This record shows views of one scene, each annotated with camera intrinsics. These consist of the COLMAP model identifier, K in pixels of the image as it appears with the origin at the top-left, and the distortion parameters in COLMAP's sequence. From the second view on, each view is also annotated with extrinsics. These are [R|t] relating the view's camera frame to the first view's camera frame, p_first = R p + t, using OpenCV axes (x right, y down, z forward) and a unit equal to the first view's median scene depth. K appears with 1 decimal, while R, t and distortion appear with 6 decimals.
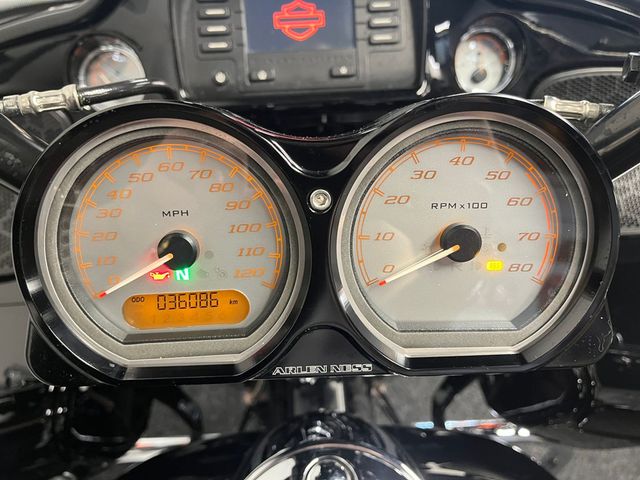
lens RADIAL K [[483.7, 0, 320.0], [0, 483.7, 240.0], [0, 0, 1]] dist [0.067124, -0.082256]
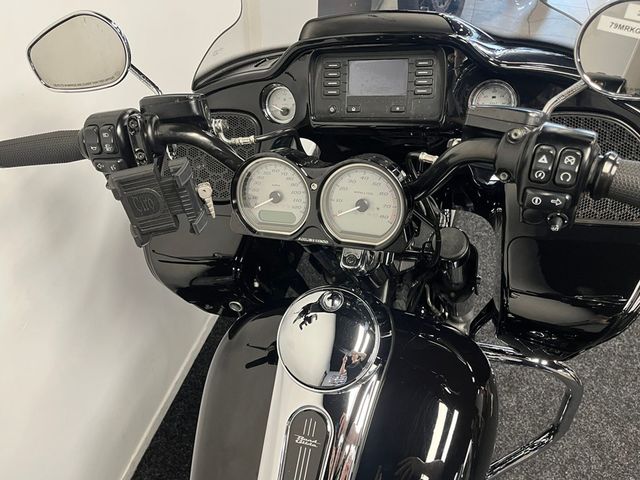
lens RADIAL K [[532.6, 0, 320.0], [0, 532.6, 240.0], [0, 0, 1]] dist [0.038830, -0.010073]
pose [[0.924949, 0.140274, -0.353259, 1.054094], [-0.115726, 0.989214, 0.089793, -0.039188], [0.362044, -0.042172, 0.931207, -1.804488]]
